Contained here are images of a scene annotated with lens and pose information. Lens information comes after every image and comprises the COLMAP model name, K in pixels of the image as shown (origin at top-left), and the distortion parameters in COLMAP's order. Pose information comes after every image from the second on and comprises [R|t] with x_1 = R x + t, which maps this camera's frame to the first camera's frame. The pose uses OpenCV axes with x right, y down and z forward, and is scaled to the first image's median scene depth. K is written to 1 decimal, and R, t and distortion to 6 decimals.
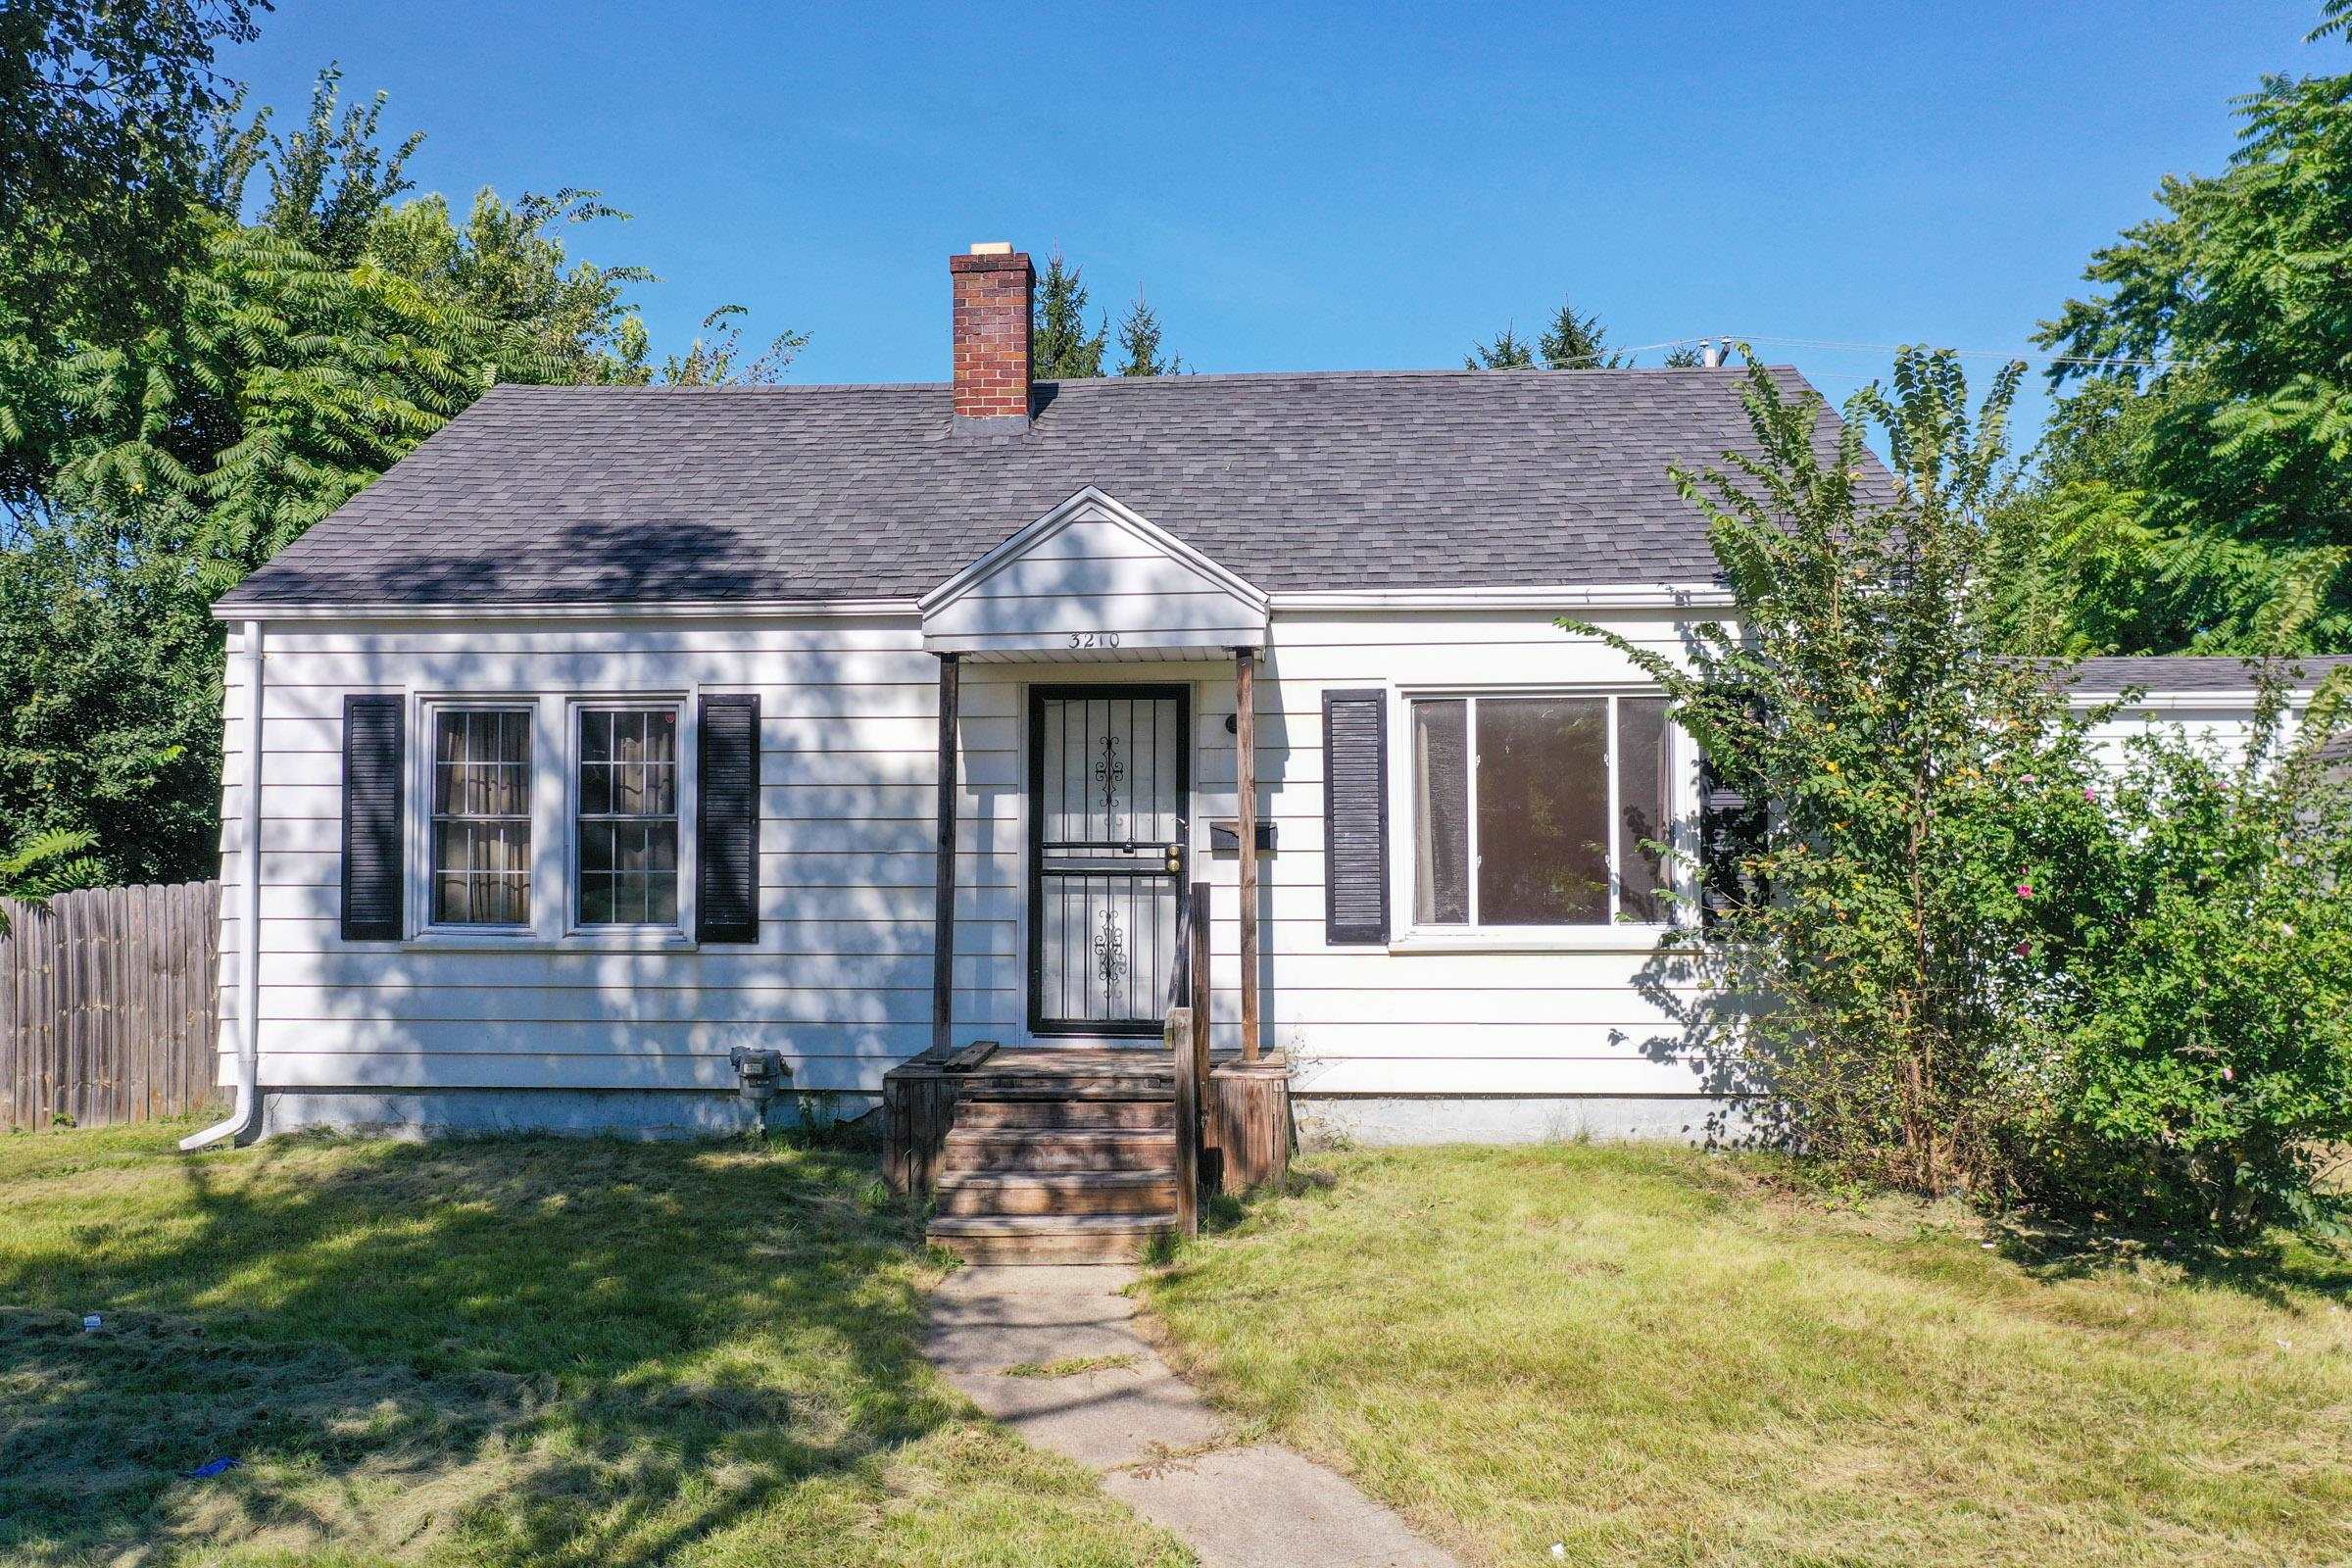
lens RADIAL K [[1873.7, 0, 1133.4], [0, 1873.7, 766.4], [0, 0, 1]] dist [-0.014610, -0.001548]
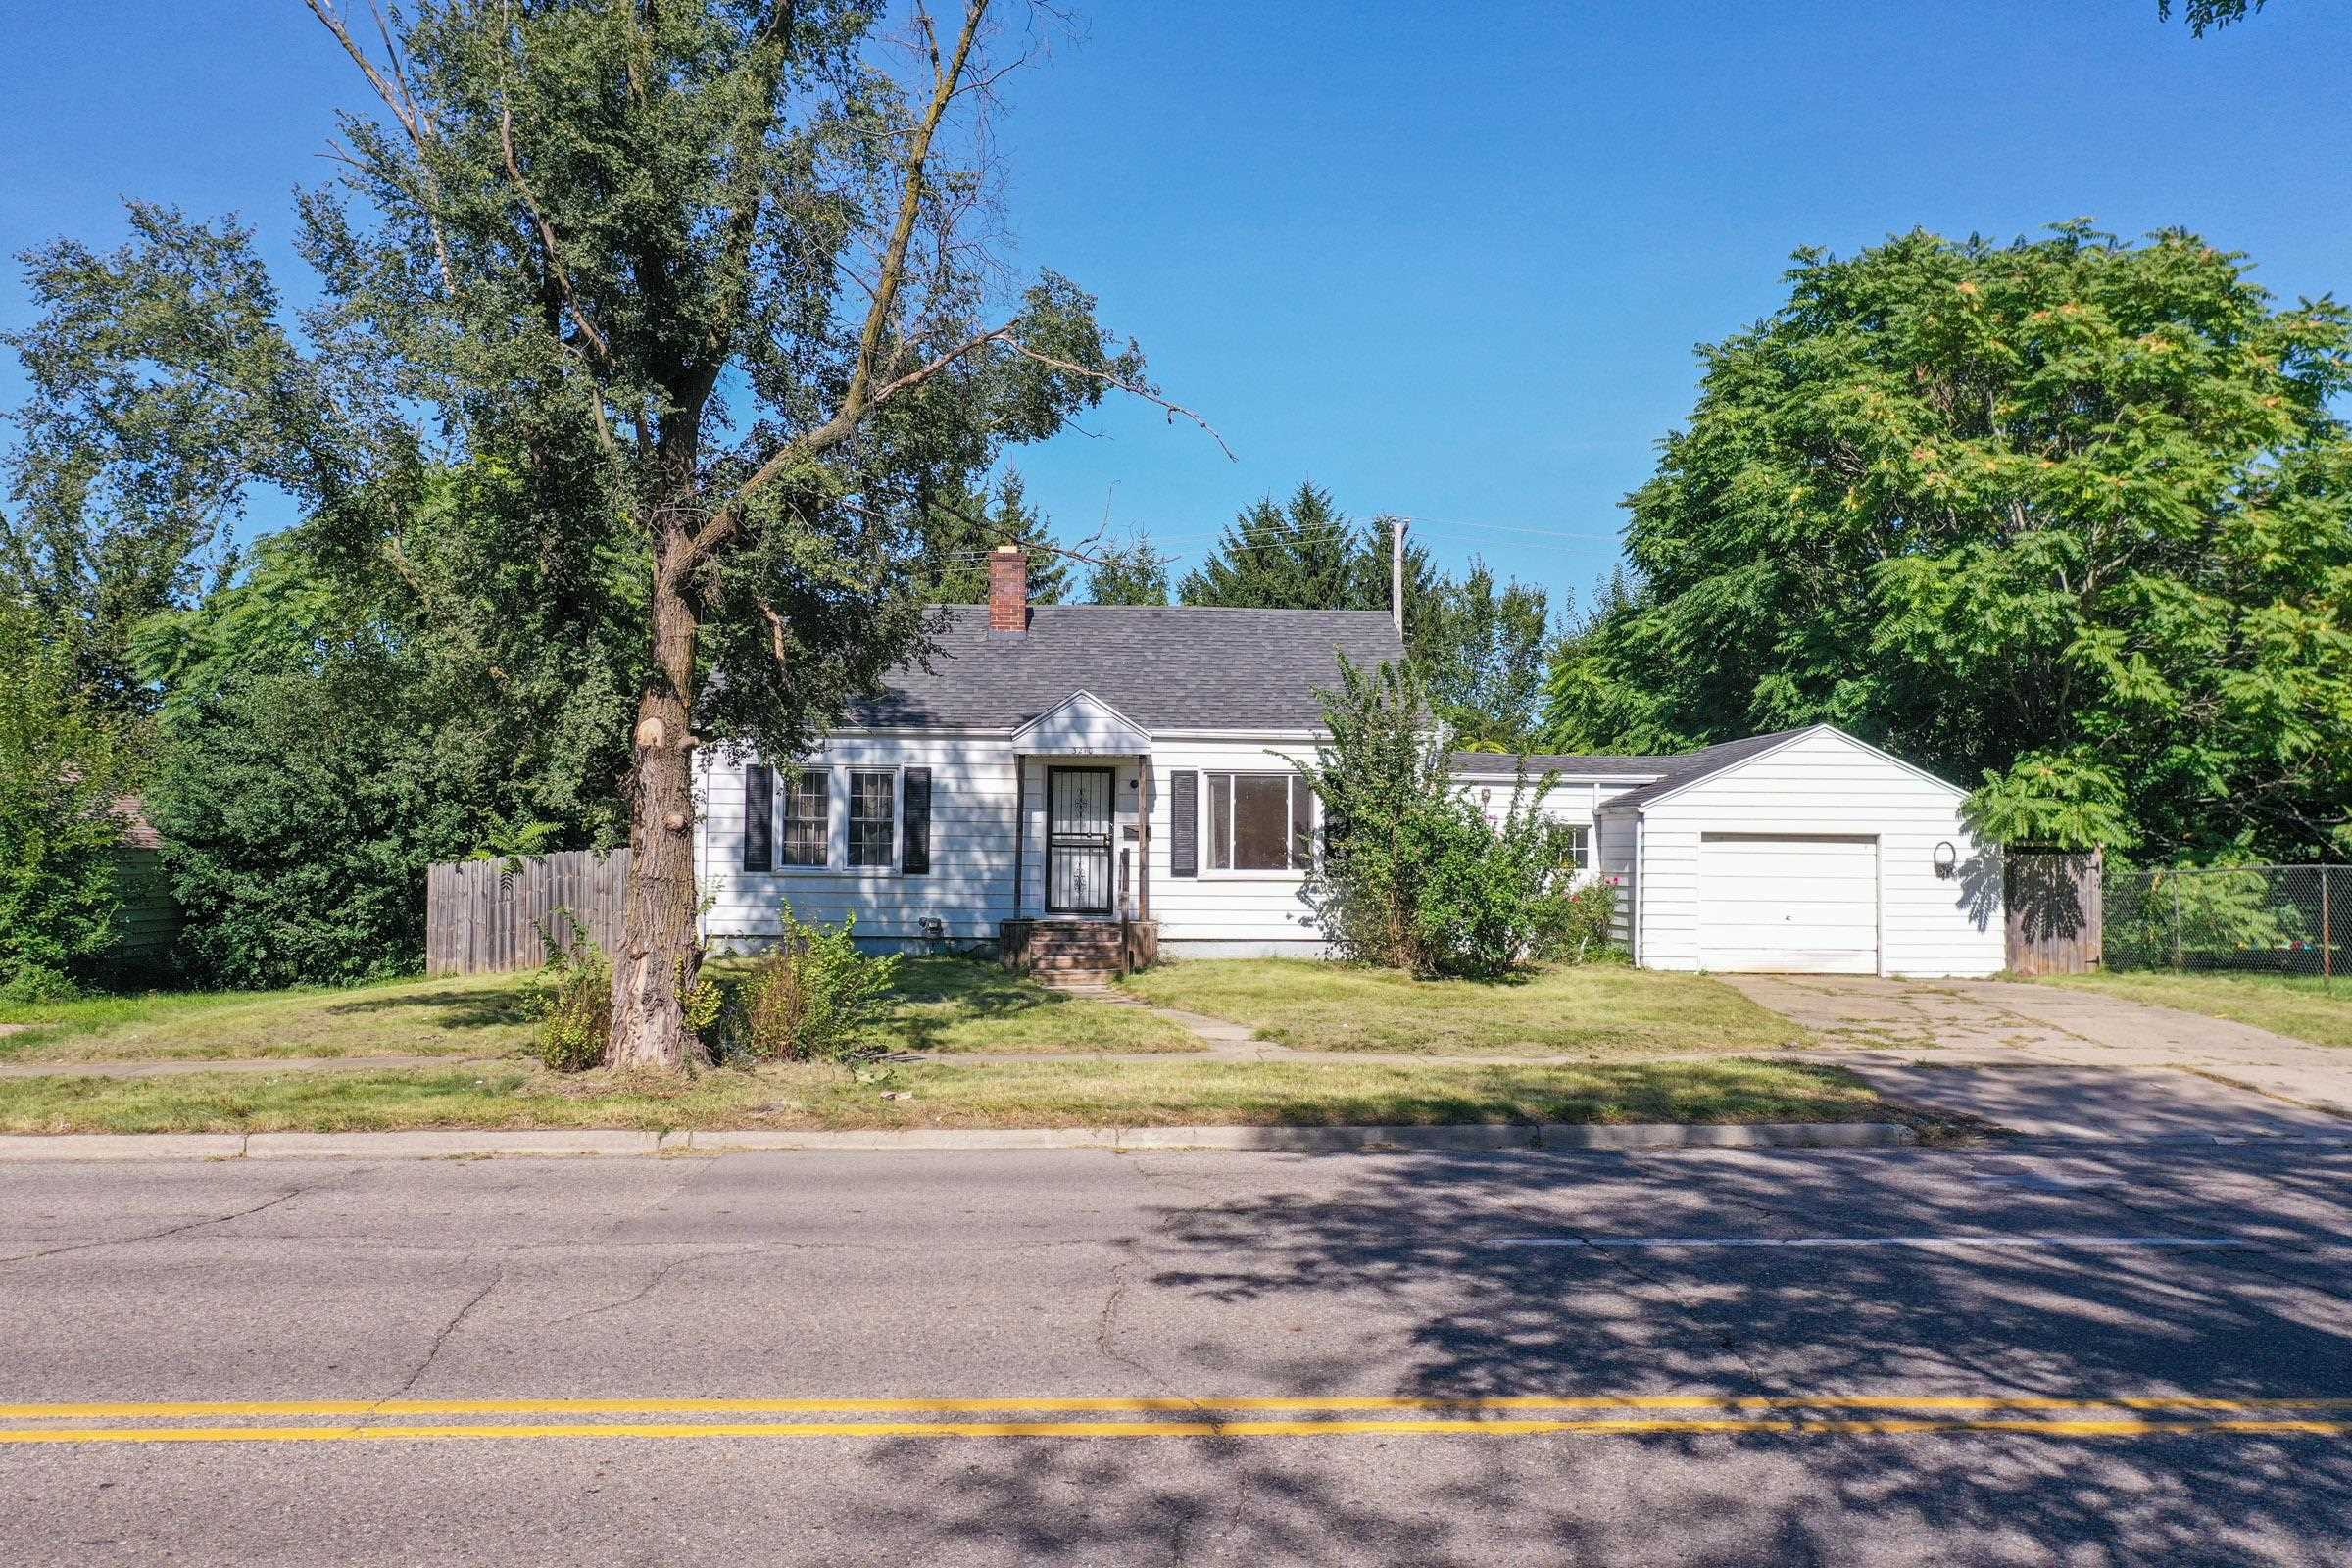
lens RADIAL K [[1873.7, 0, 1177.6], [0, 1873.7, 789.2], [0, 0, 1]] dist [-0.014610, -0.001548]
pose [[0.989262, 0.018927, 0.144924, -0.235974], [-0.018845, 0.999821, -0.001935, -0.012505], [-0.144935, -0.000817, 0.989441, -1.360976]]
